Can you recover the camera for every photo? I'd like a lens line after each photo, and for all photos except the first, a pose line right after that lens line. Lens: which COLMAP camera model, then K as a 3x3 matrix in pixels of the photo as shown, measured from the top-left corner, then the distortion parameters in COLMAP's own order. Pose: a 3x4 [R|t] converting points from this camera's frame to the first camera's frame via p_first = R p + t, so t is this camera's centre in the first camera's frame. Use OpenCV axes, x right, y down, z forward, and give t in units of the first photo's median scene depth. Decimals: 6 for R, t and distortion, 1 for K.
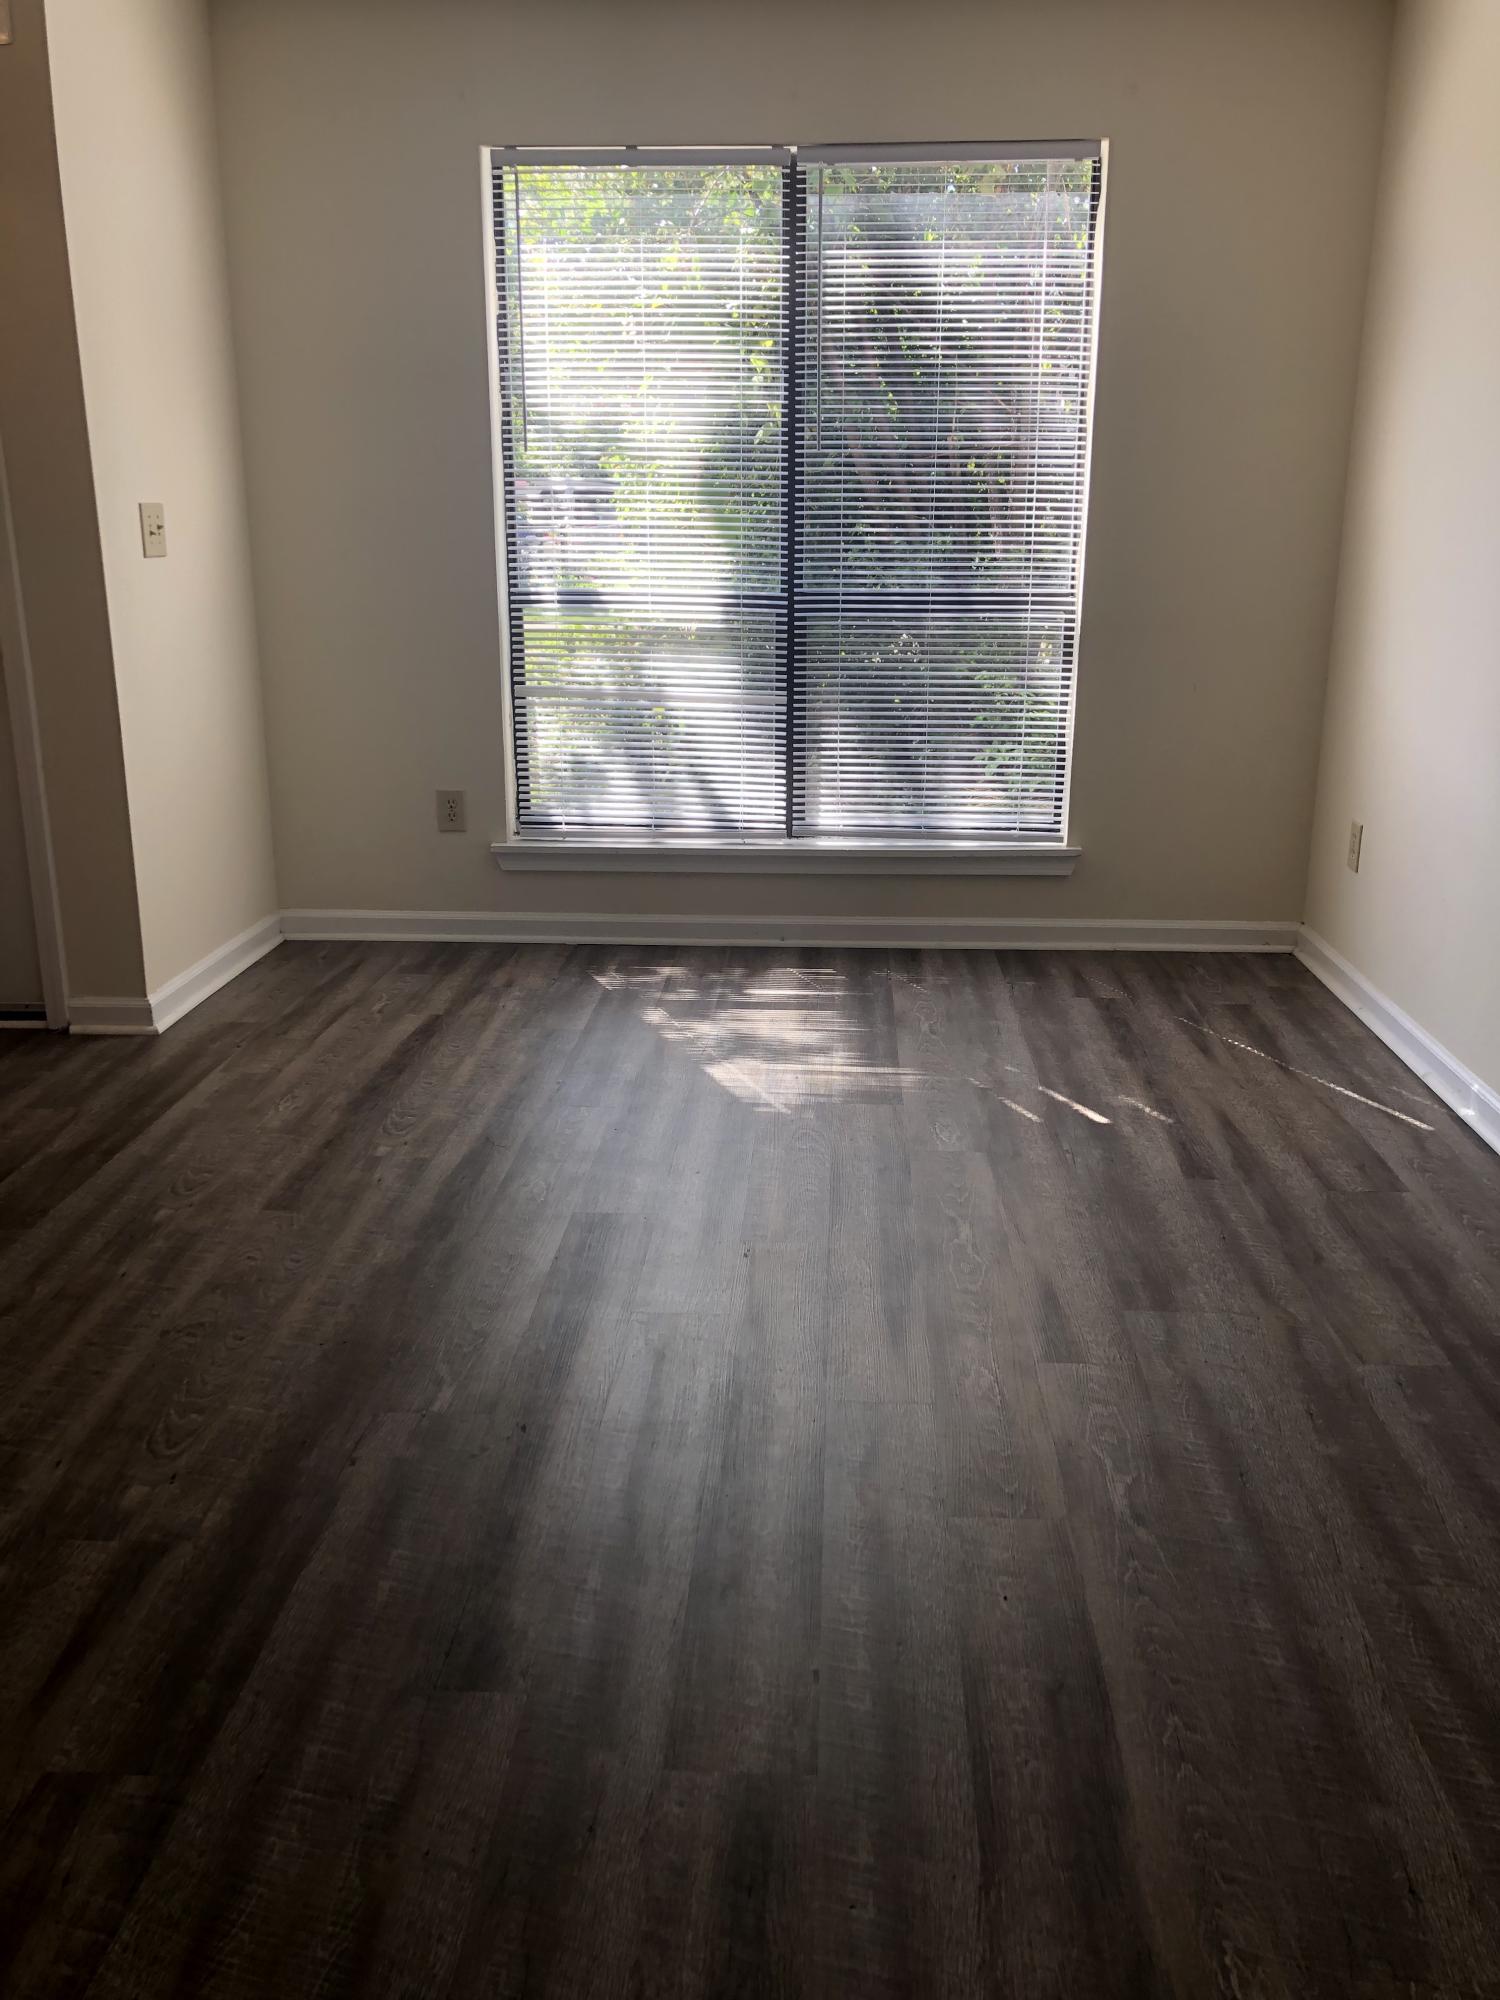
lens RADIAL K [[1626.0, 0, 763.9], [0, 1626.0, 986.0], [0, 0, 1]] dist [0.060244, -0.083581]
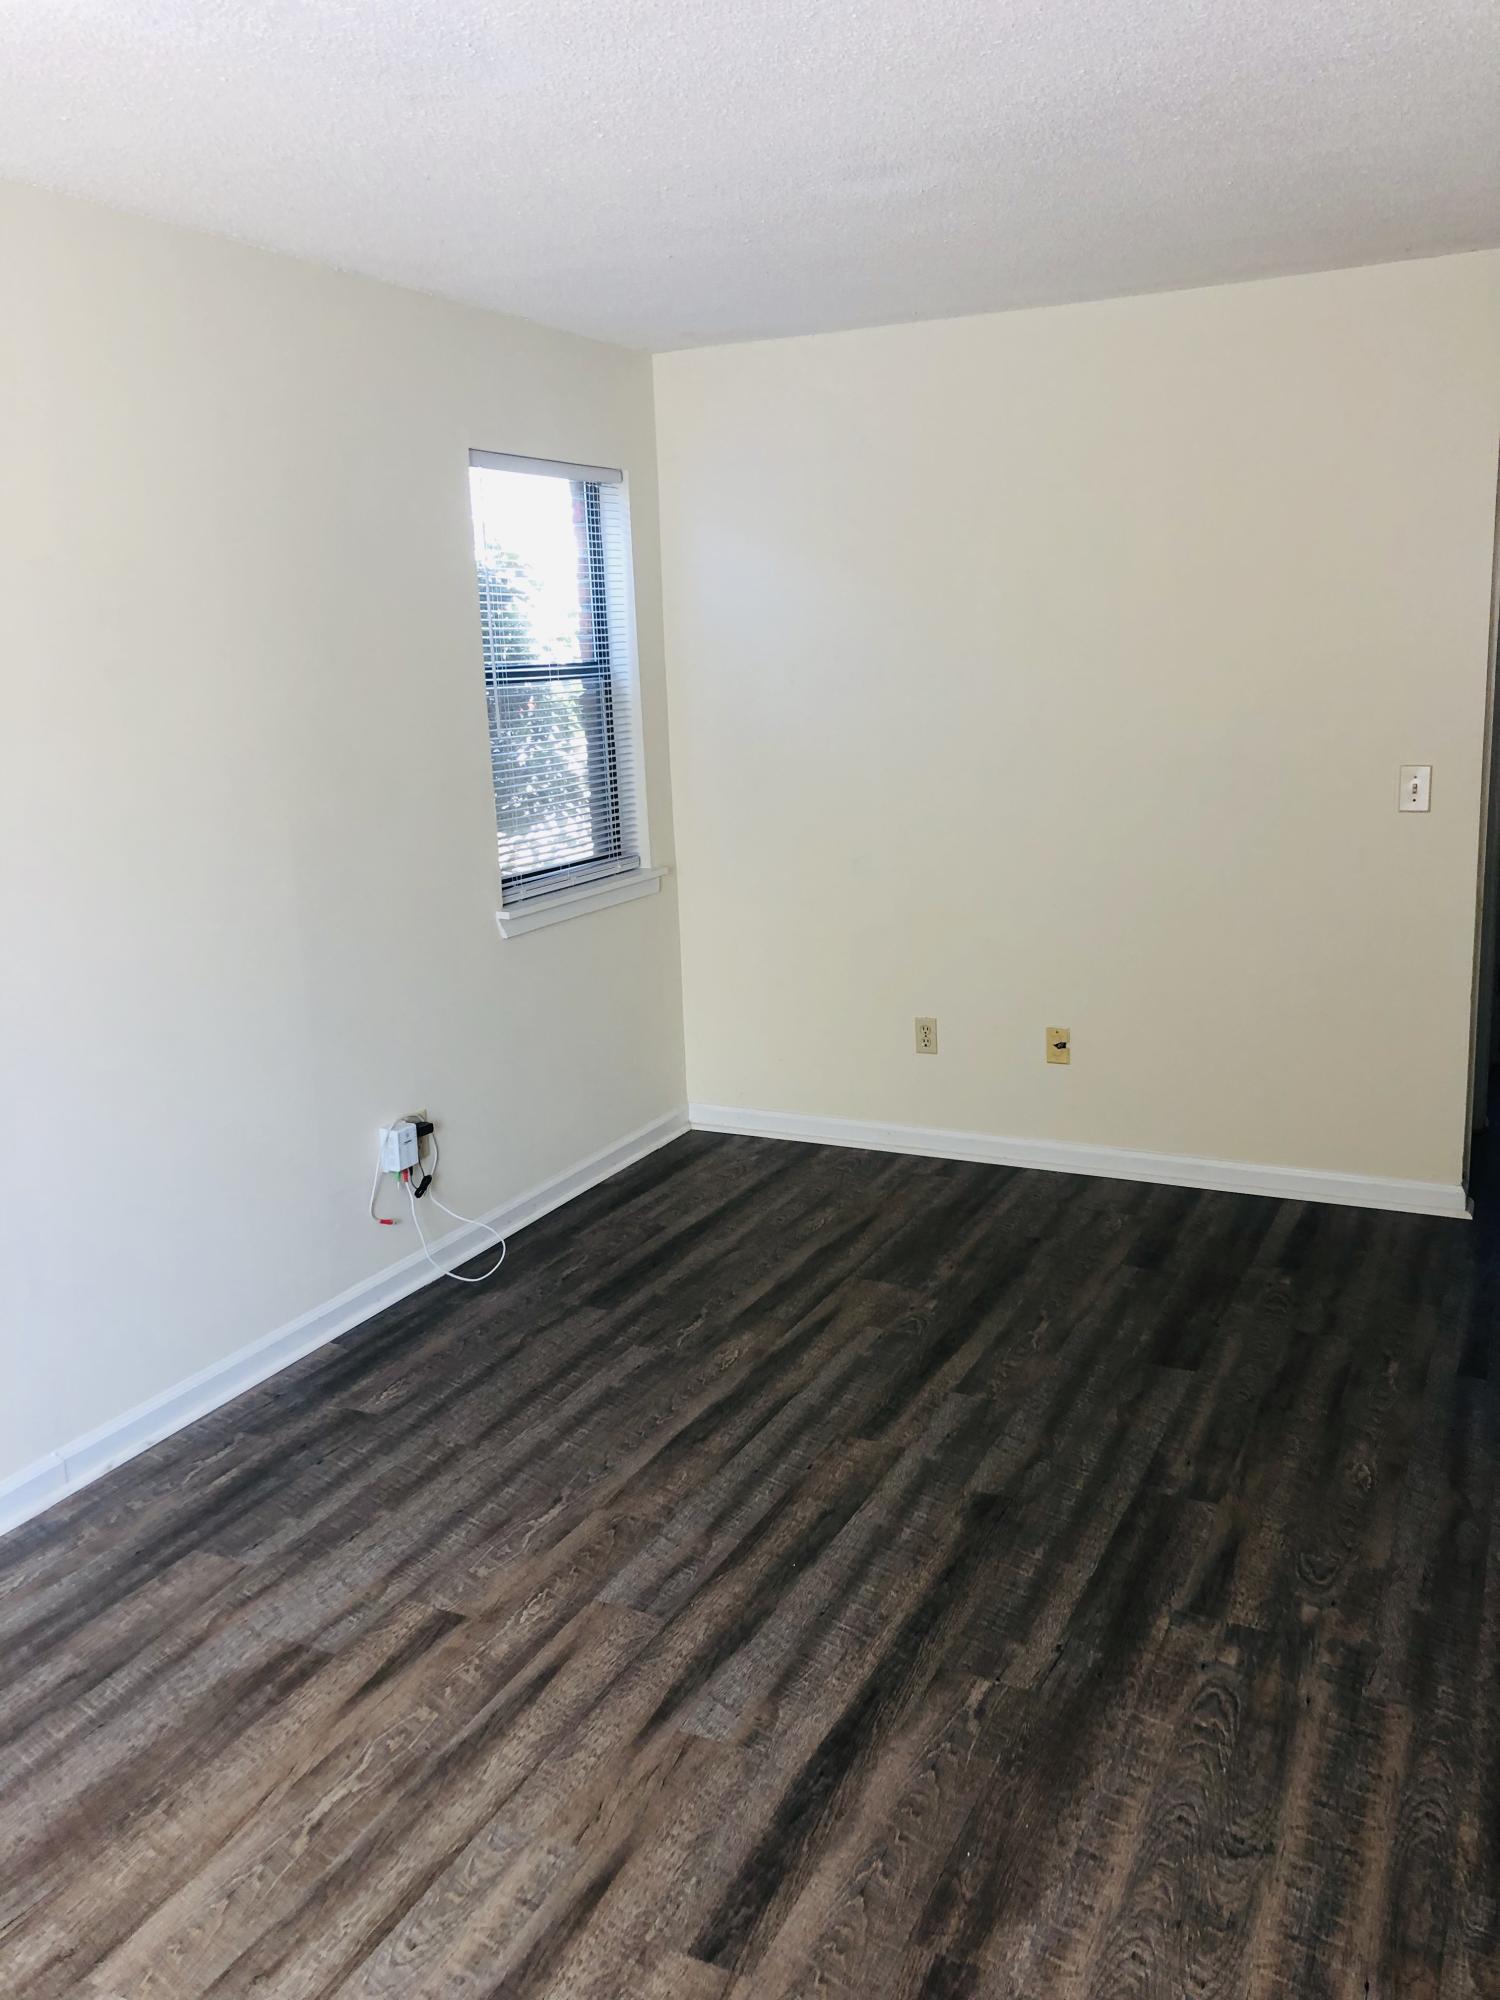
lens RADIAL K [[1626.0, 0, 763.9], [0, 1626.0, 986.0], [0, 0, 1]] dist [0.060244, -0.083581]
pose [[-0.917398, -0.059009, 0.393572, -0.279899], [0.138804, 0.879403, 0.455395, -0.411294], [-0.372981, 0.472408, -0.798572, 1.019028]]
